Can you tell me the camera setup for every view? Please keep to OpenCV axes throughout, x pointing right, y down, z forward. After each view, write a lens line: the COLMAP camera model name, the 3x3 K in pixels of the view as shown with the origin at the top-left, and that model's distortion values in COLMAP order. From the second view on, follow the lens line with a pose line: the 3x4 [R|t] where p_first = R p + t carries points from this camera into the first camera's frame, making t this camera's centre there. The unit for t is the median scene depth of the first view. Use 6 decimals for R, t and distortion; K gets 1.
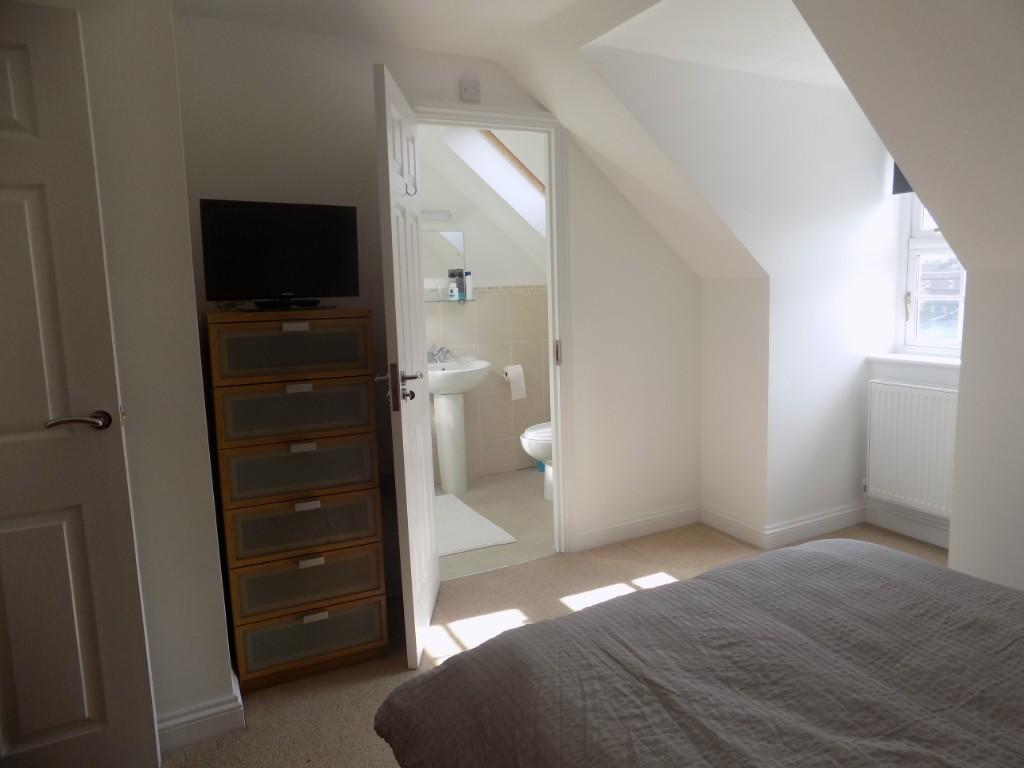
lens RADIAL K [[676.8, 0, 518.5], [0, 676.8, 380.3], [0, 0, 1]] dist [-0.026778, 0.000738]
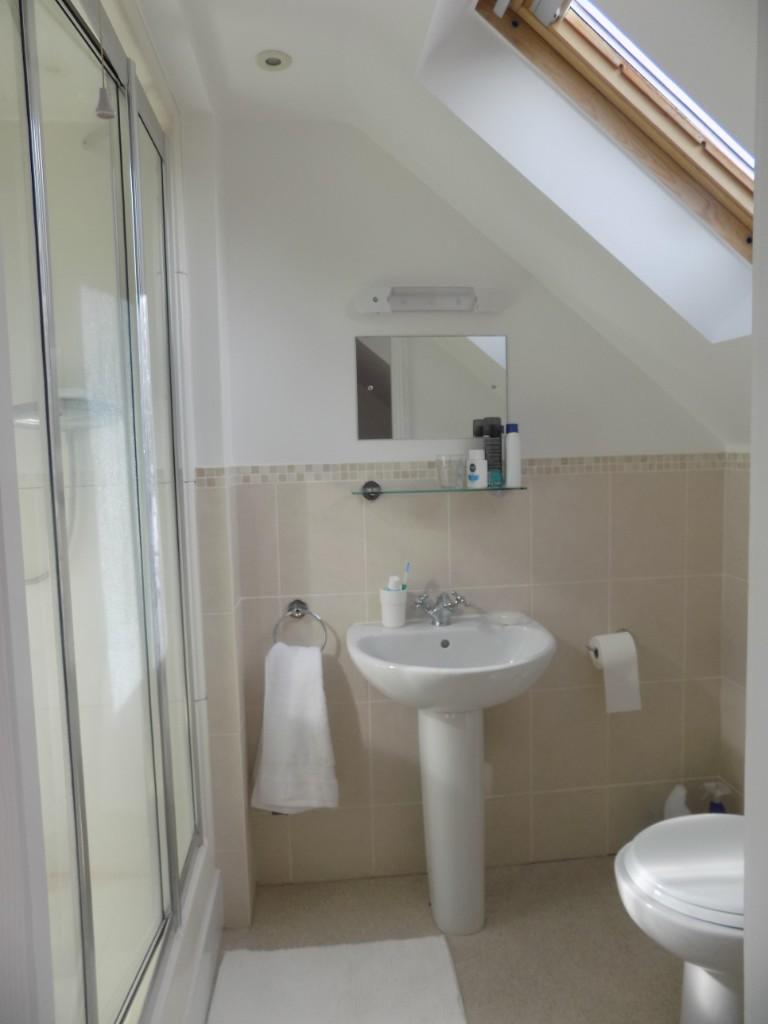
lens RADIAL K [[676.8, 0, 384.6], [0, 676.8, 511.9], [0, 0, 1]] dist [-0.026778, 0.000738]
pose [[0.934344, 0.038506, -0.354285, 0.006036], [-0.051350, 0.998318, -0.026920, -0.087121], [0.352652, 0.043345, 0.934750, 0.561389]]
